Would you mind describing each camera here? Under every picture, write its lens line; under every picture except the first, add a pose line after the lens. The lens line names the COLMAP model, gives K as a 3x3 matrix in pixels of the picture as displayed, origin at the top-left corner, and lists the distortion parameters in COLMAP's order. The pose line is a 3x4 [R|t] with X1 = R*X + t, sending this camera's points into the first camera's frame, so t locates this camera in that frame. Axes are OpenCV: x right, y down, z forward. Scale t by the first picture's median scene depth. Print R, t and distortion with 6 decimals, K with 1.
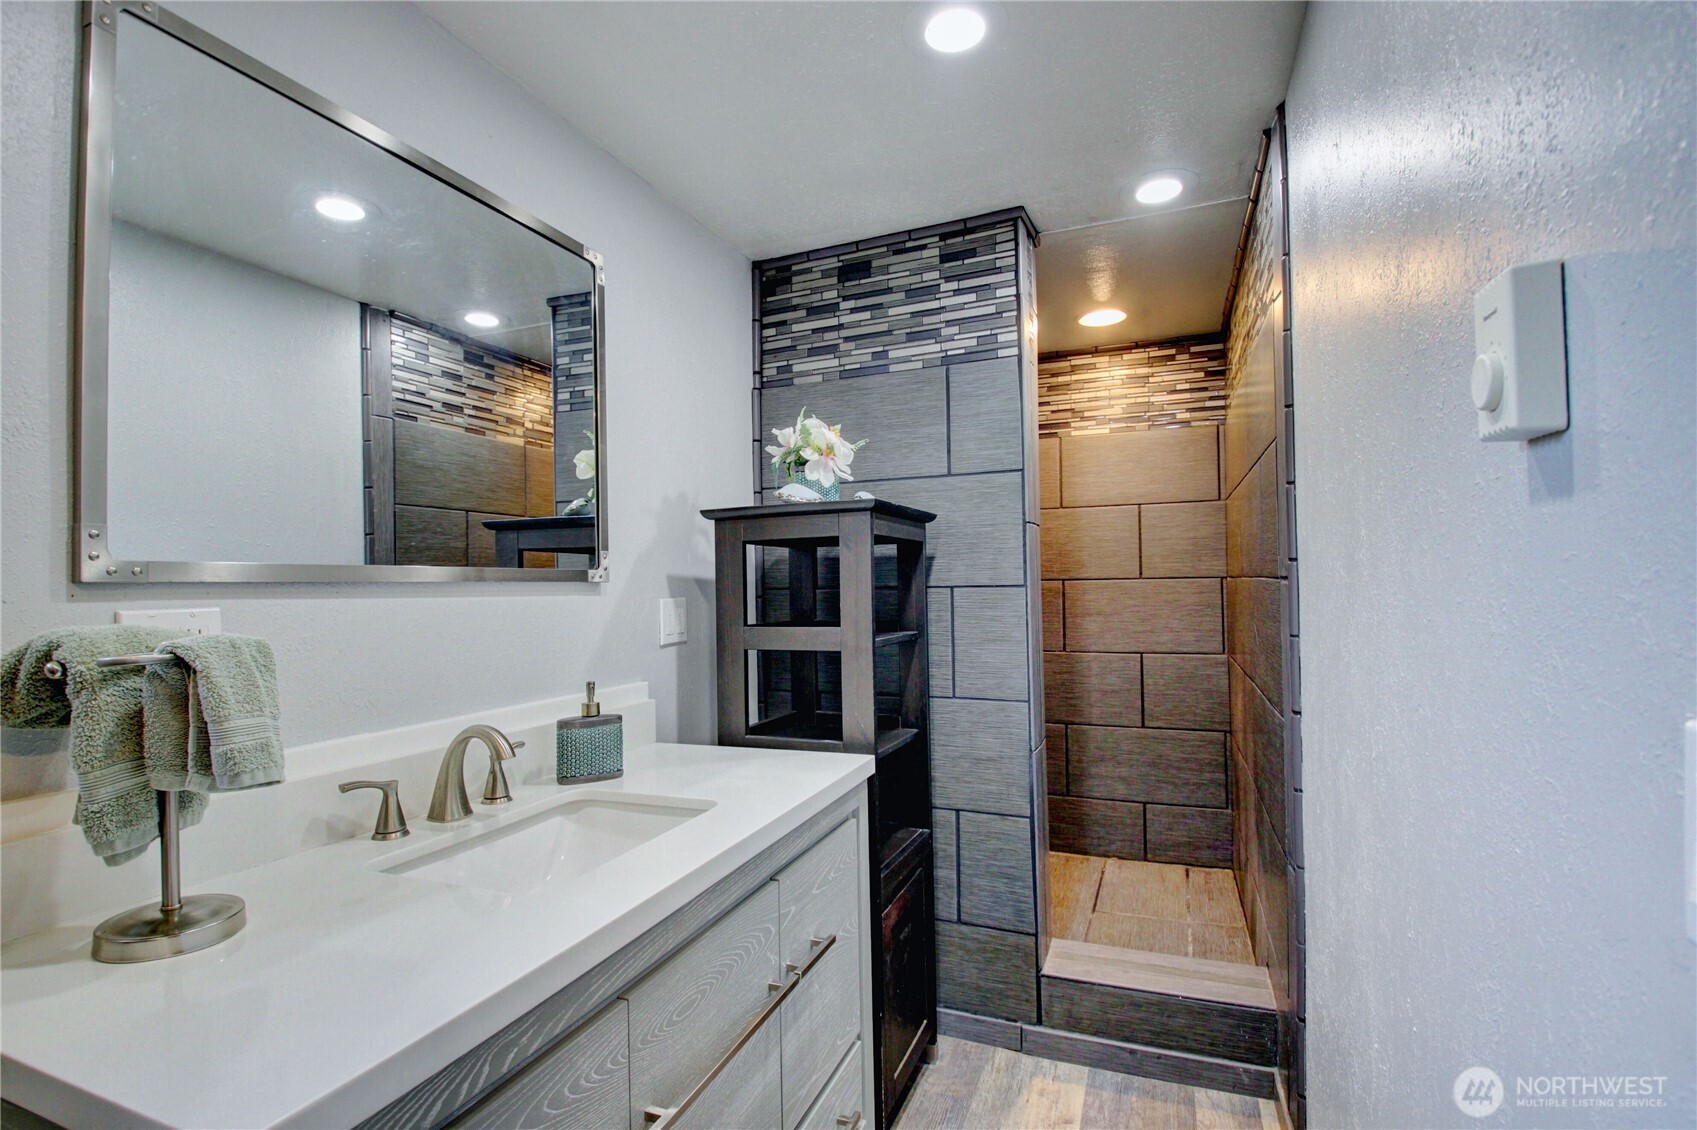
lens RADIAL K [[788.4, 0, 846.8], [0, 788.4, 573.5], [0, 0, 1]] dist [-0.008011, -0.013967]
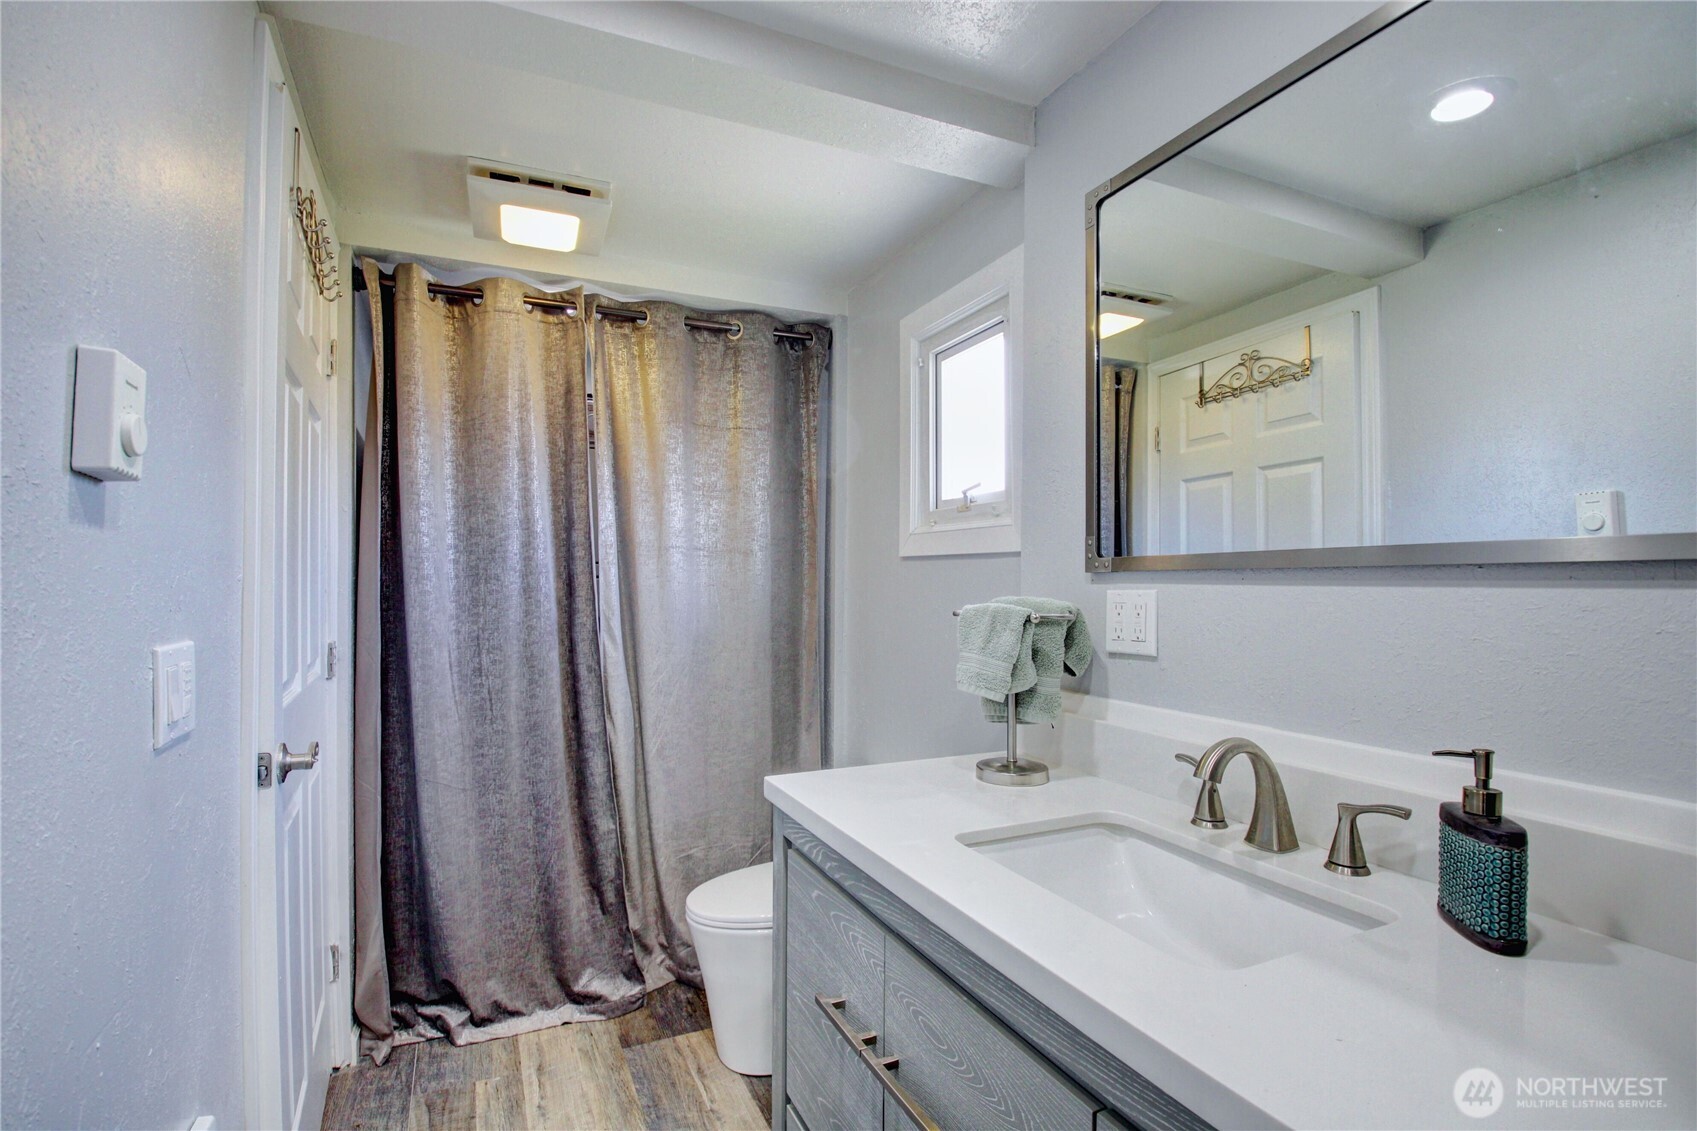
lens RADIAL K [[788.4, 0, 845.1], [0, 788.4, 575.1], [0, 0, 1]] dist [-0.008011, -0.013967]
pose [[-0.670157, 0.005831, -0.742197, 0.460931], [0.020501, 0.999733, -0.010657, 0.014243], [0.741936, -0.022358, -0.670097, 1.279436]]
